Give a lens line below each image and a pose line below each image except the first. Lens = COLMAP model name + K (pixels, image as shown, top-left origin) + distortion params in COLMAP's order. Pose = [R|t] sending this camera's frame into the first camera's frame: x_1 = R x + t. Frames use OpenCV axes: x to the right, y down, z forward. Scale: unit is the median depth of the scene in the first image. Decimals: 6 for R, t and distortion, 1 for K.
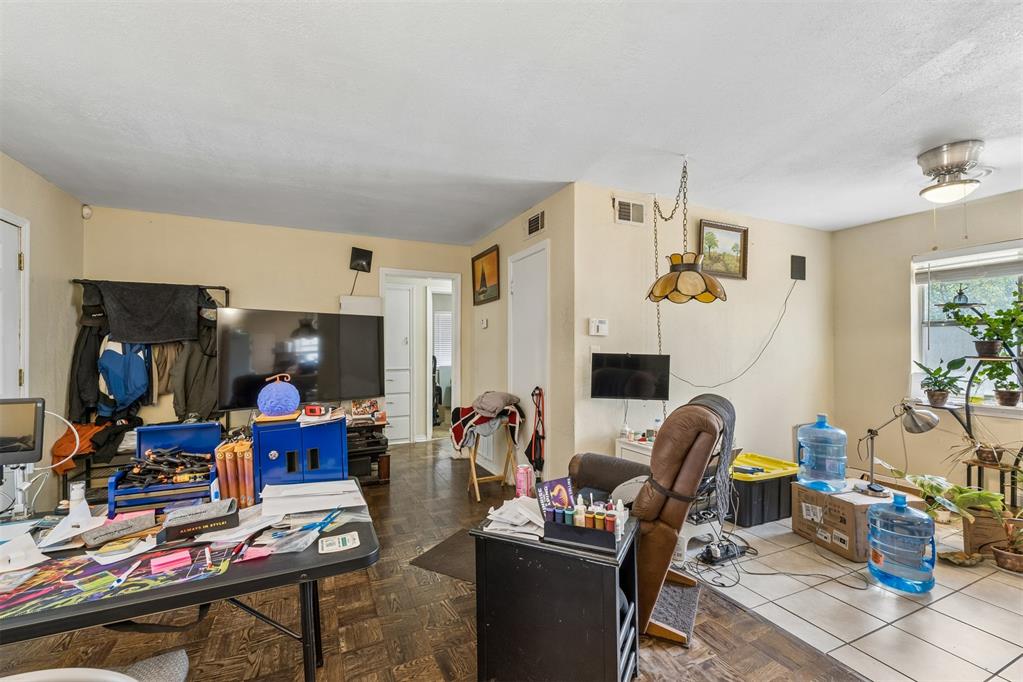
lens RADIAL K [[434.1, 0, 508.8], [0, 434.1, 345.0], [0, 0, 1]] dist [0.007089, -0.000555]
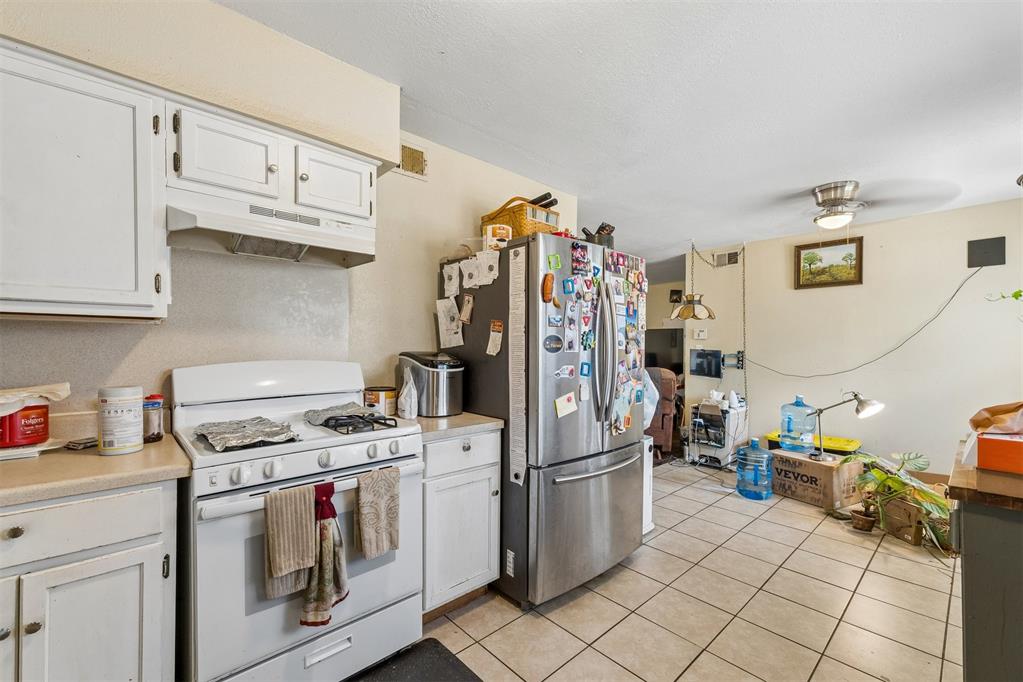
lens RADIAL K [[434.1, 0, 511.1], [0, 434.1, 351.0], [0, 0, 1]] dist [0.007089, -0.000555]
pose [[0.299466, 0.005260, -0.954093, 1.450317], [0.003122, 0.999974, 0.006493, 0.011010], [0.954102, -0.004923, 0.299442, -0.190734]]
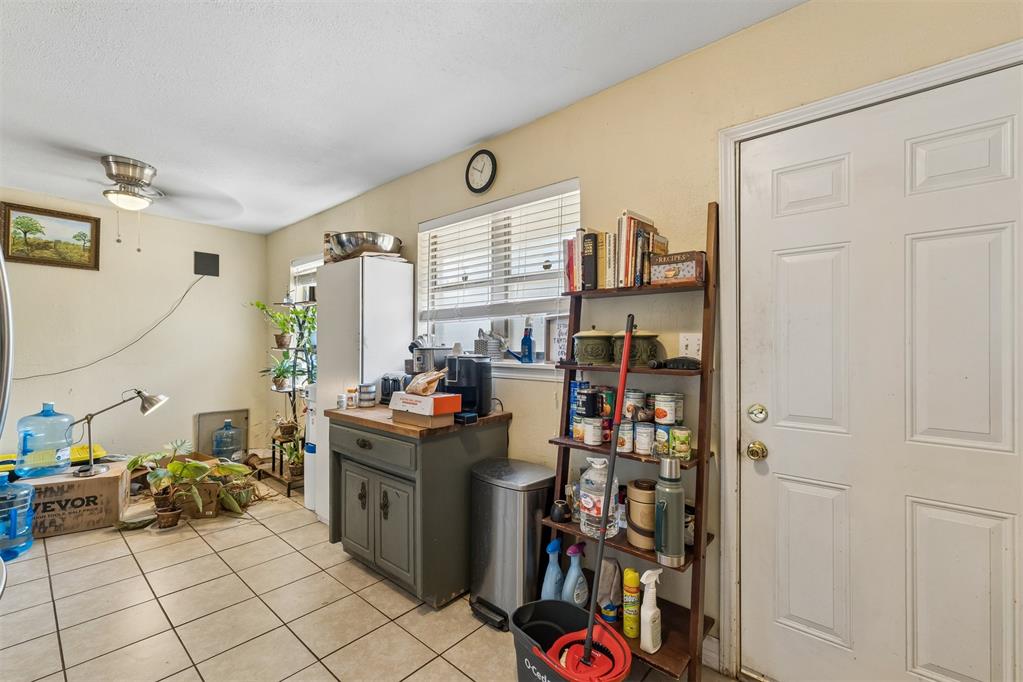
lens RADIAL K [[434.1, 0, 509.8], [0, 434.1, 344.4], [0, 0, 1]] dist [0.007089, -0.000555]
pose [[0.918751, 0.007567, 0.394765, 1.107143], [-0.010535, 0.999930, 0.005353, 0.004614], [-0.394697, -0.009077, 0.918767, -0.316147]]
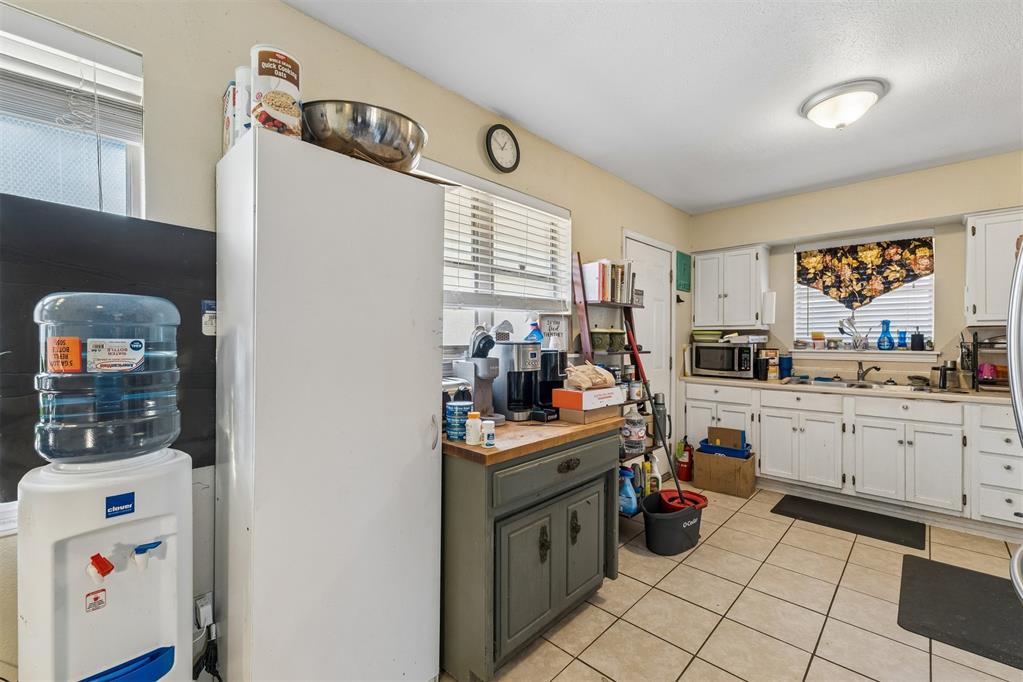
lens RADIAL K [[434.1, 0, 507.0], [0, 434.1, 340.7], [0, 0, 1]] dist [0.007089, -0.000555]
pose [[-0.350949, -0.002347, 0.936392, 0.719822], [-0.007181, 0.999974, -0.000184, 0.013830], [-0.936367, -0.006789, -0.350956, 0.600478]]
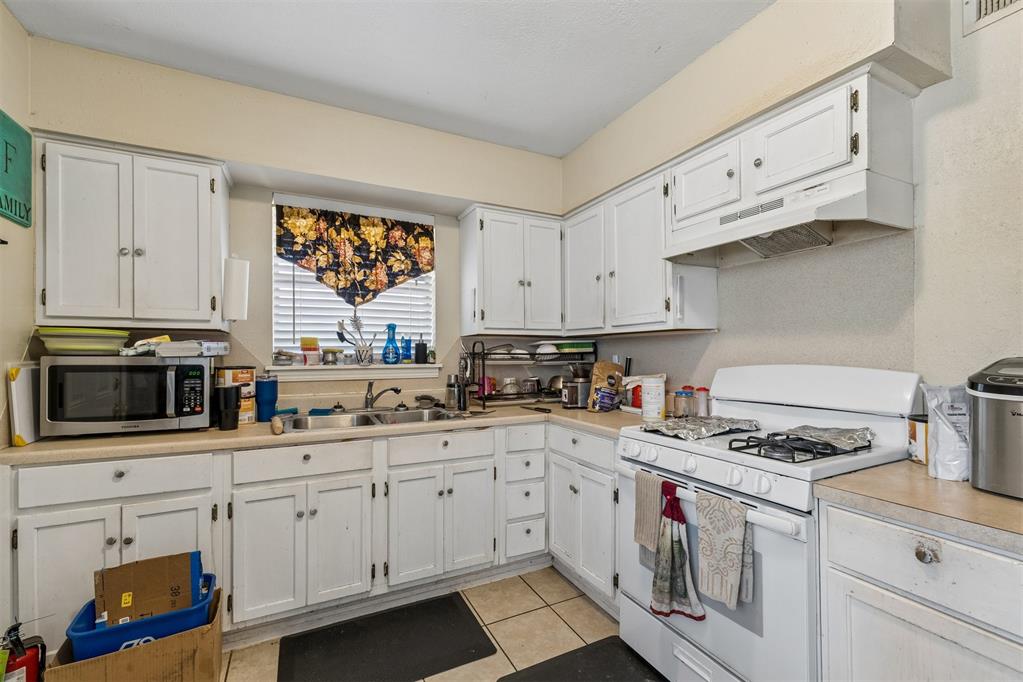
lens RADIAL K [[434.1, 0, 515.2], [0, 434.1, 352.9], [0, 0, 1]] dist [0.007089, -0.000555]
pose [[-0.999631, 0.001729, -0.027096, 1.161817], [0.001864, 0.999986, -0.004957, 0.014149], [0.027087, -0.005006, -0.999621, 0.186678]]
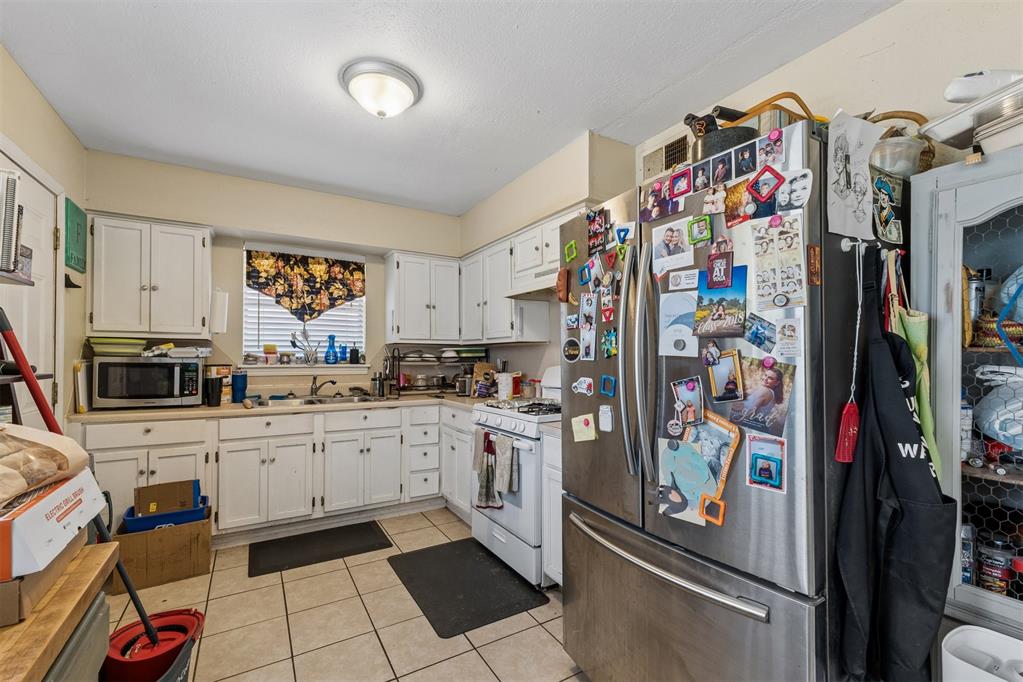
lens RADIAL K [[434.1, 0, 510.2], [0, 434.1, 355.9], [0, 0, 1]] dist [0.007089, -0.000555]
pose [[-0.995352, -0.005080, -0.096169, 1.031431], [-0.004371, 0.999962, -0.007588, 0.015790], [0.096204, -0.007132, -0.995336, 0.501411]]
